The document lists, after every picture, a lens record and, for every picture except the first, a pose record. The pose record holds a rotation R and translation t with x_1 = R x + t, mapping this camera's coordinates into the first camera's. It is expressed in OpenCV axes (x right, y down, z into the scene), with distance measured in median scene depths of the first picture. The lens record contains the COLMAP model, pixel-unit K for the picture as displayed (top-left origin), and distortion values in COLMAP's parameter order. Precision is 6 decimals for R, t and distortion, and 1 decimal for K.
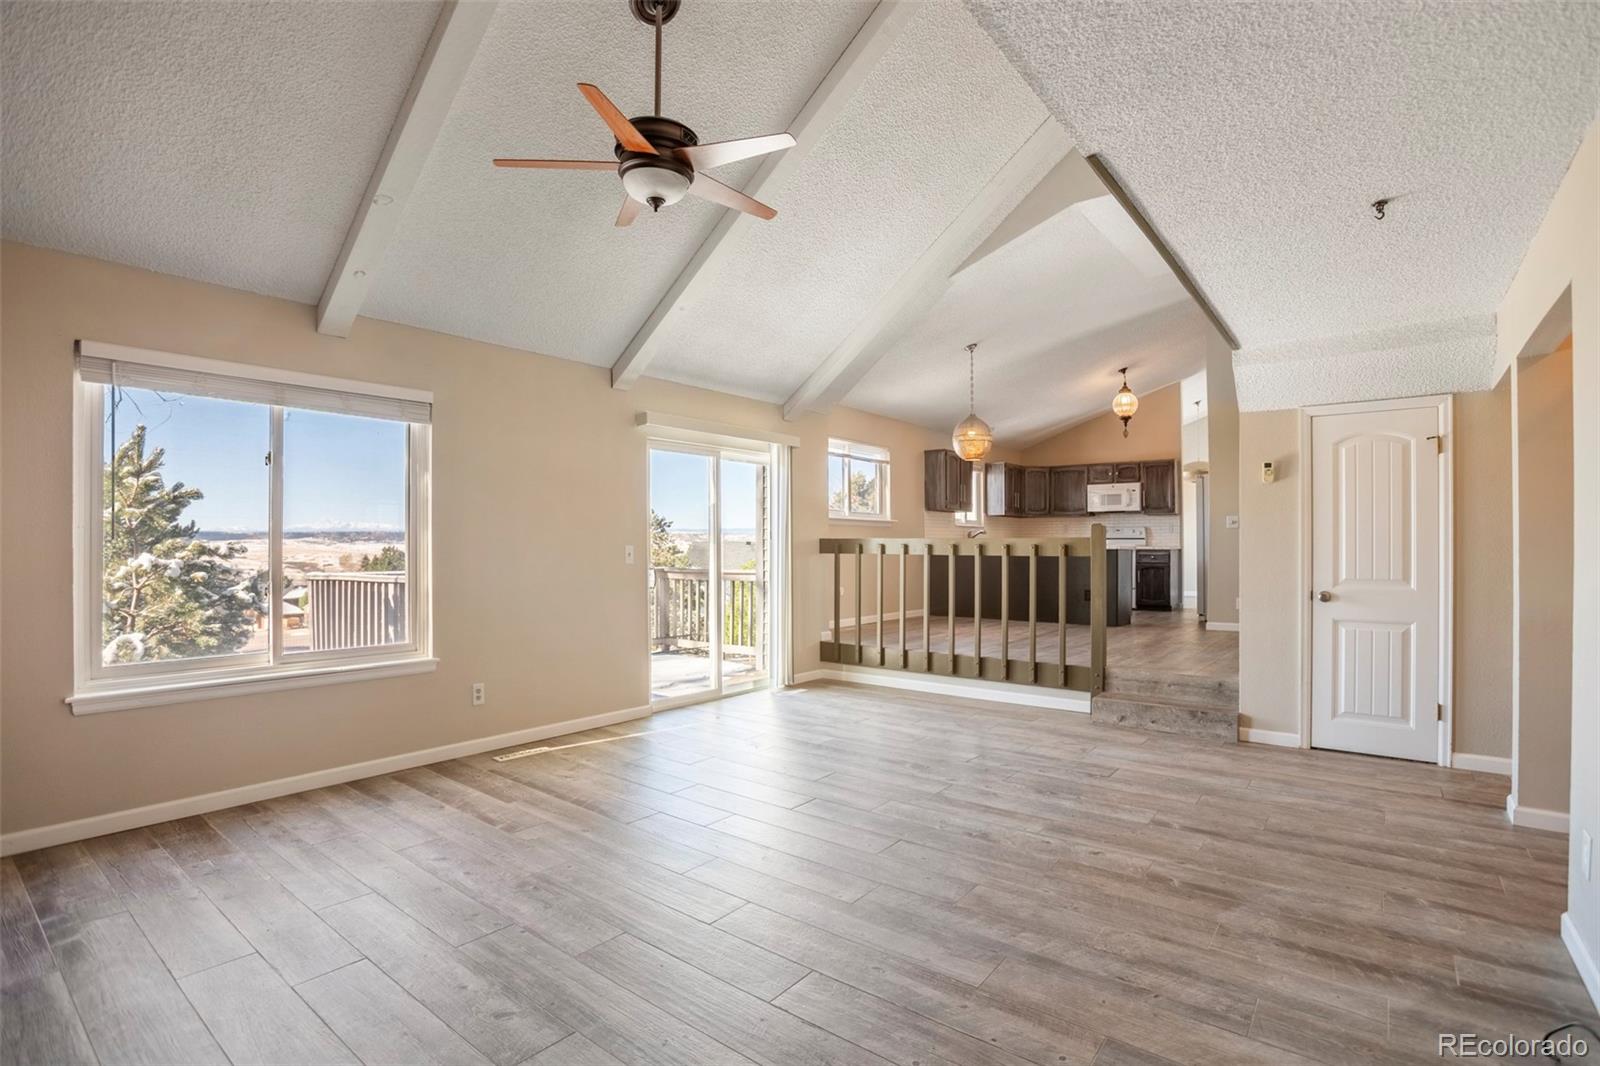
lens RADIAL K [[759.9, 0, 812.2], [0, 759.9, 538.6], [0, 0, 1]] dist [-0.075552, 0.031377]
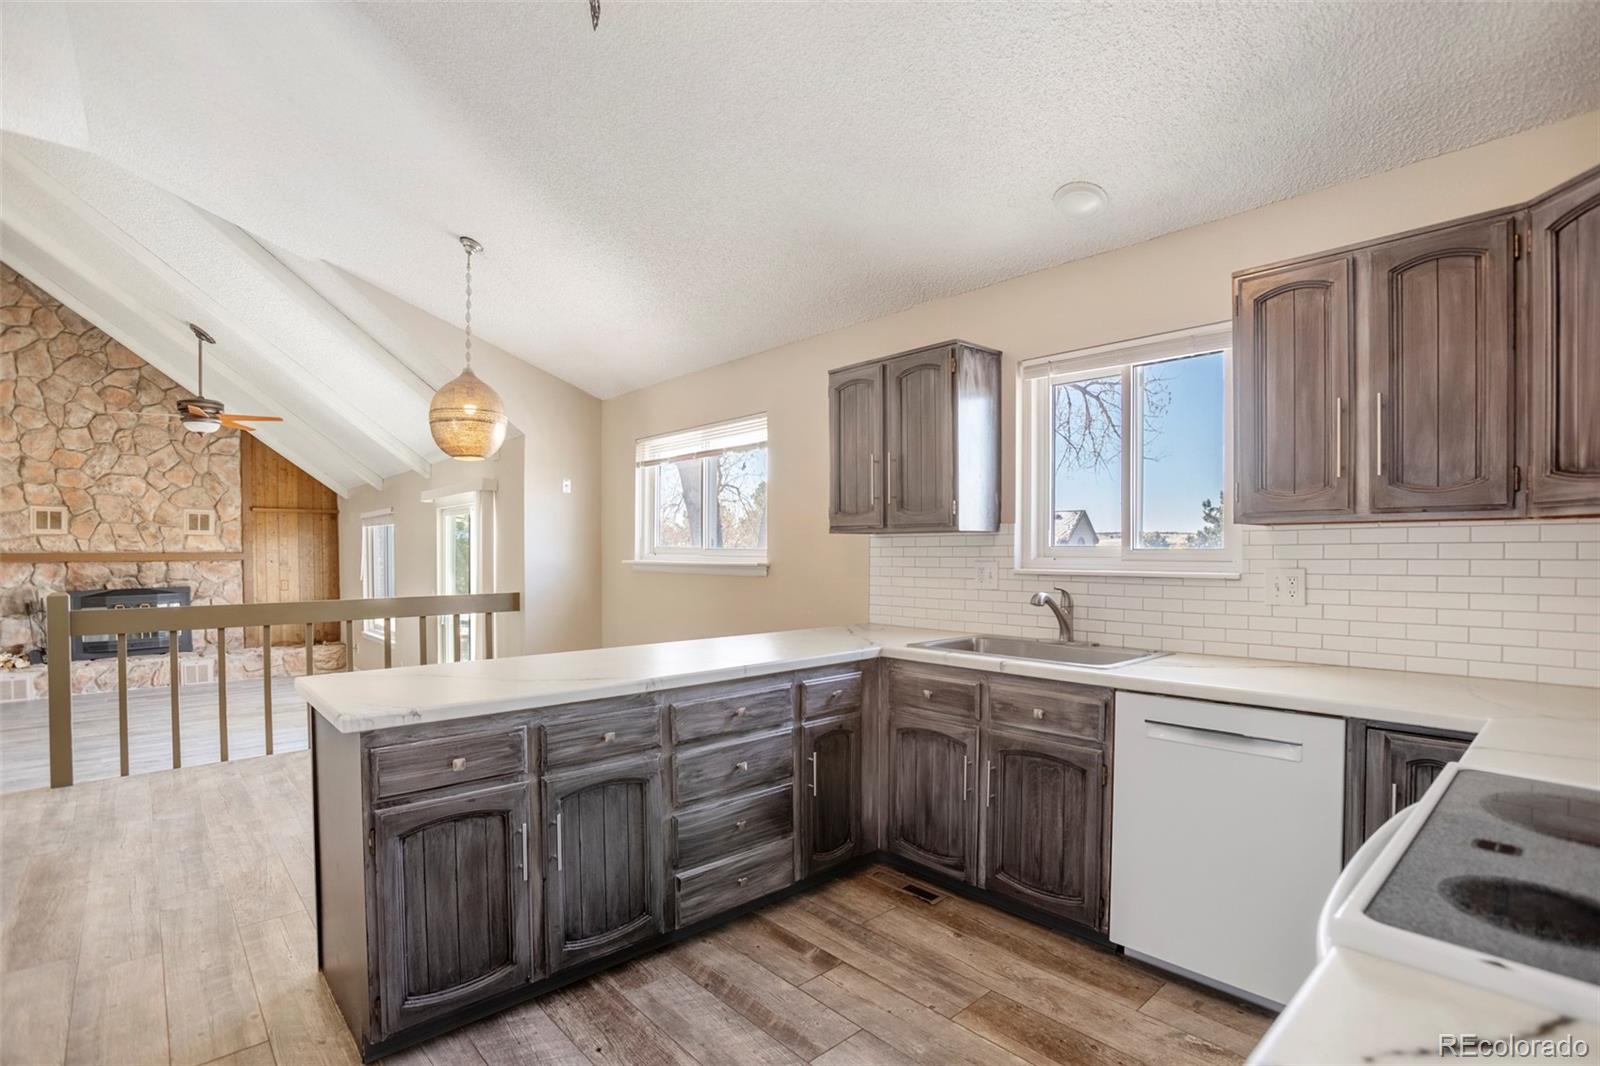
lens RADIAL K [[768.4, 0, 805.2], [0, 768.4, 565.1], [0, 0, 1]] dist [-0.047367, 0.017110]
pose [[-0.172618, 0.019329, -0.984799, 1.309641], [0.011757, 0.999777, 0.017562, -0.067782], [0.984919, -0.008547, -0.172806, 2.477747]]
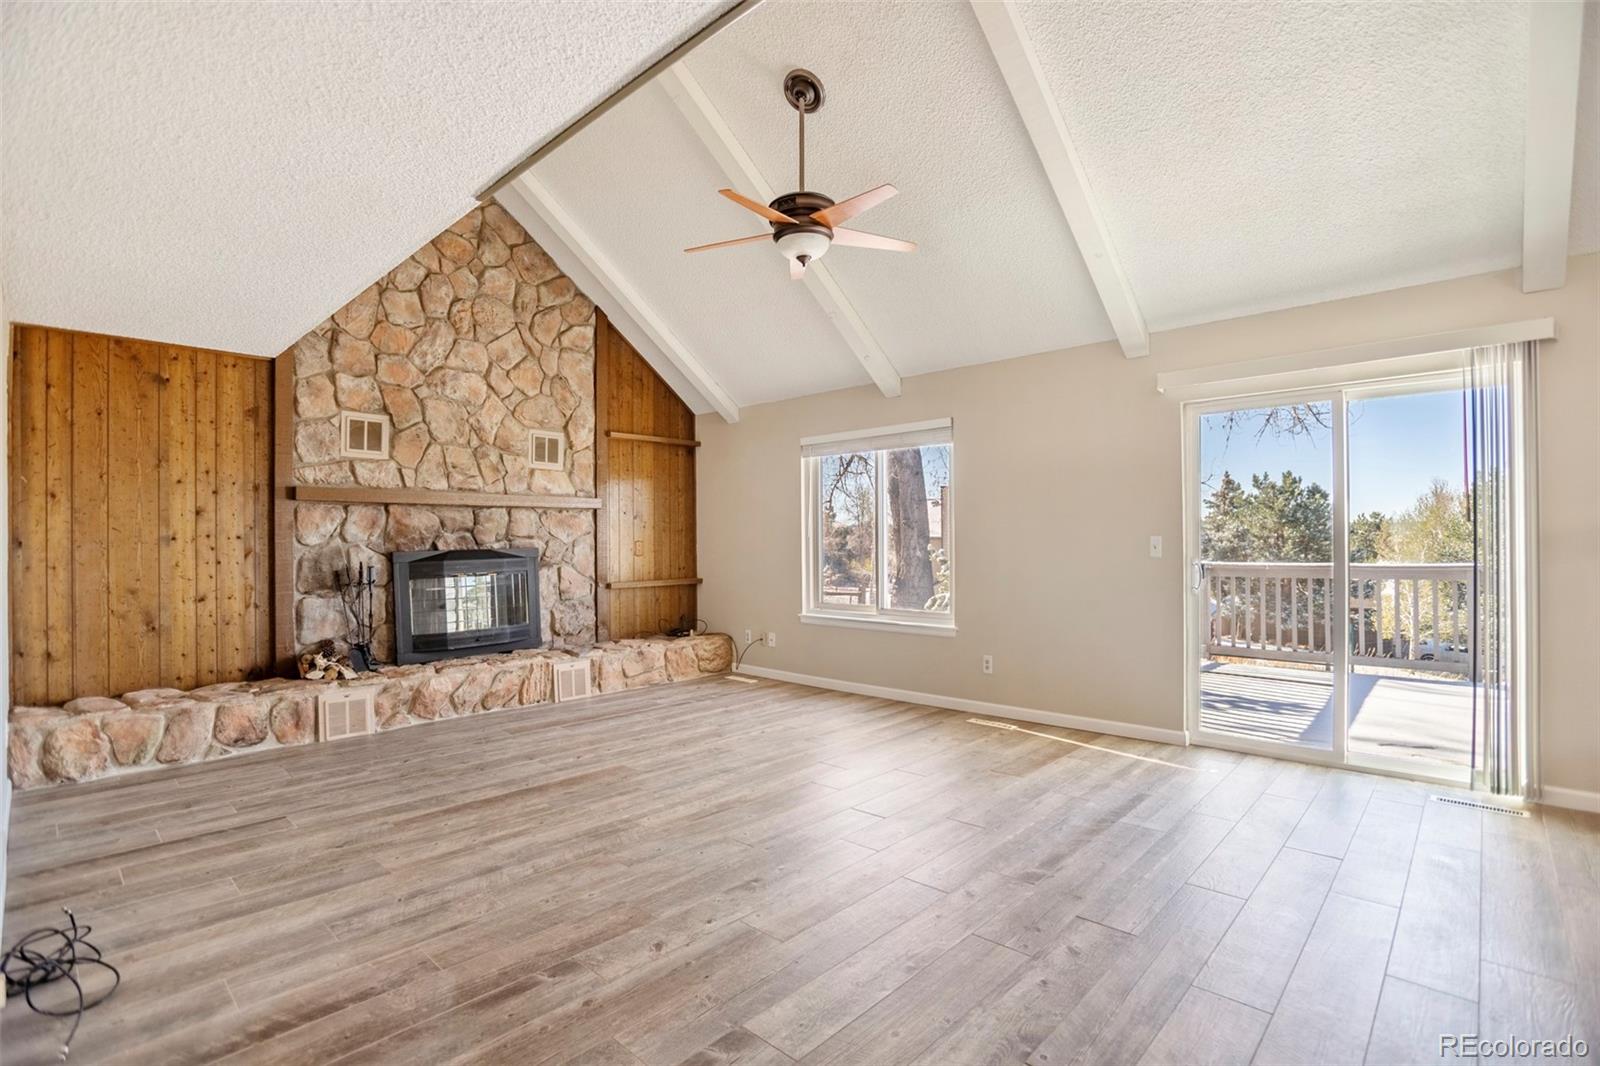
lens RADIAL K [[759.9, 0, 812.2], [0, 759.9, 538.6], [0, 0, 1]] dist [-0.075552, 0.031377]
pose [[-0.085707, -0.002265, -0.996318, 0.817379], [0.015566, 0.999872, -0.003612, 0.011481], [0.996199, -0.015818, -0.085660, 0.895572]]
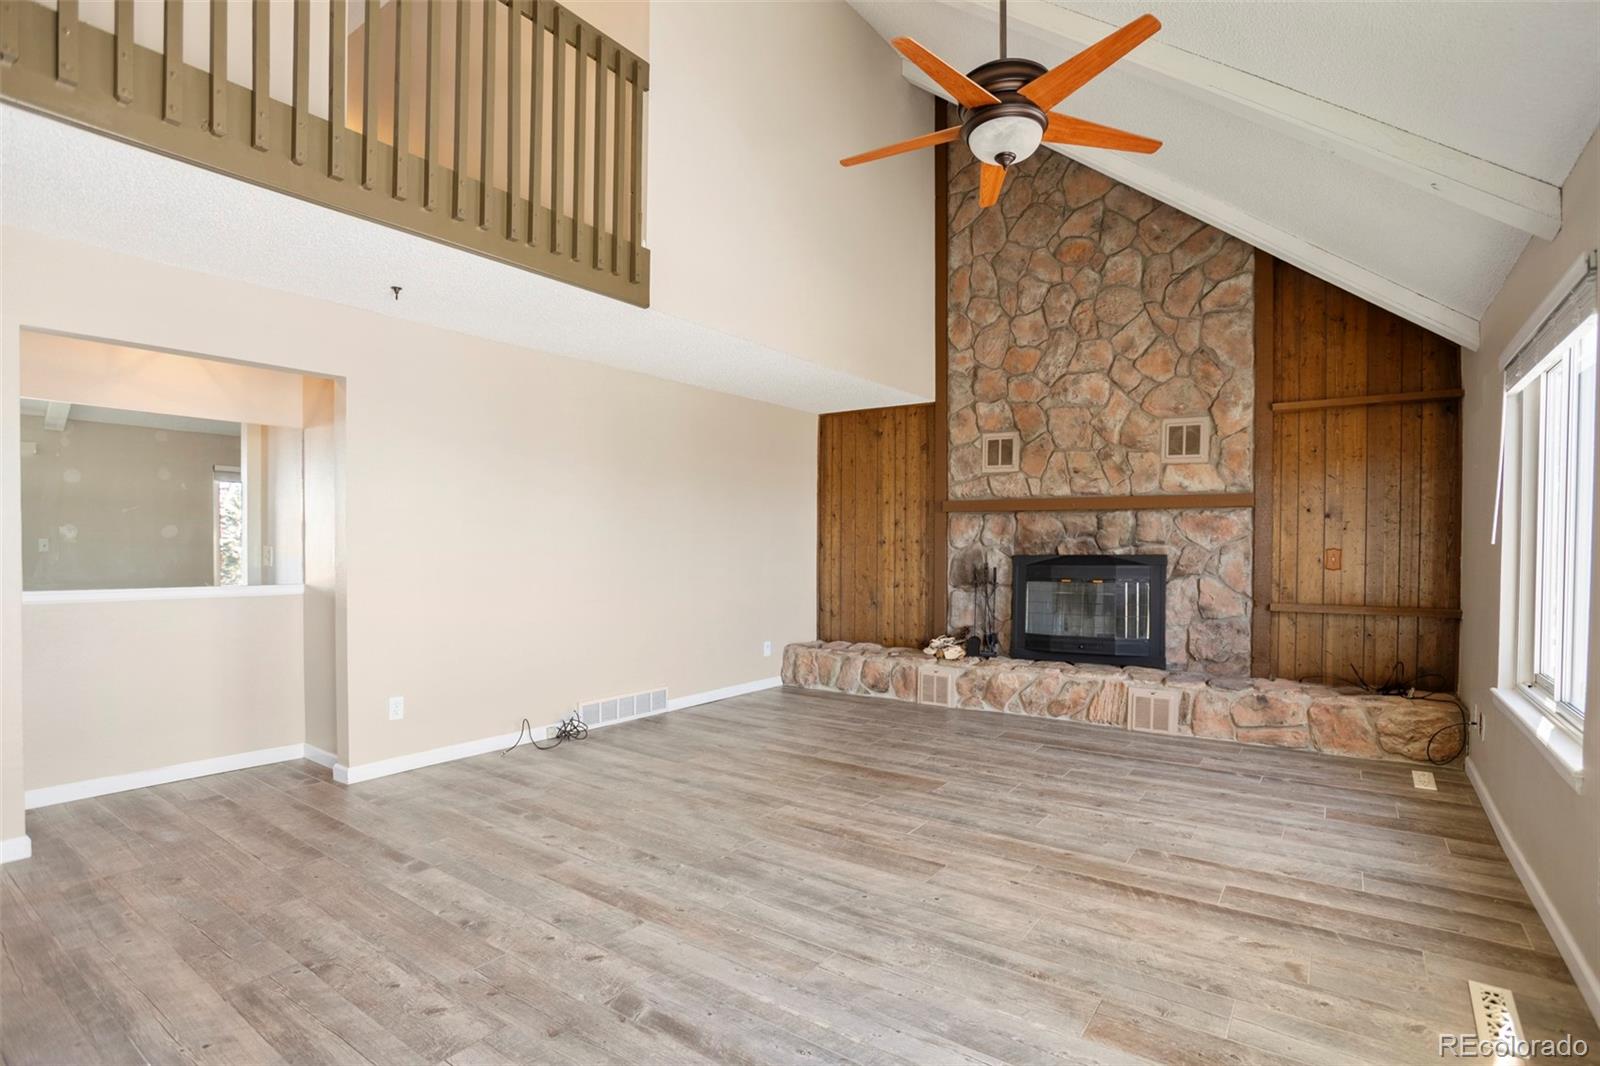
lens RADIAL K [[780.0, 0, 813.2], [0, 780.0, 562.5], [0, 0, 1]] dist [-0.079847, 0.033625]
pose [[-0.998961, -0.004532, -0.045354, 0.045614], [-0.005159, 0.999893, 0.013723, 0.014425], [0.045287, 0.013943, -0.998877, 1.526150]]
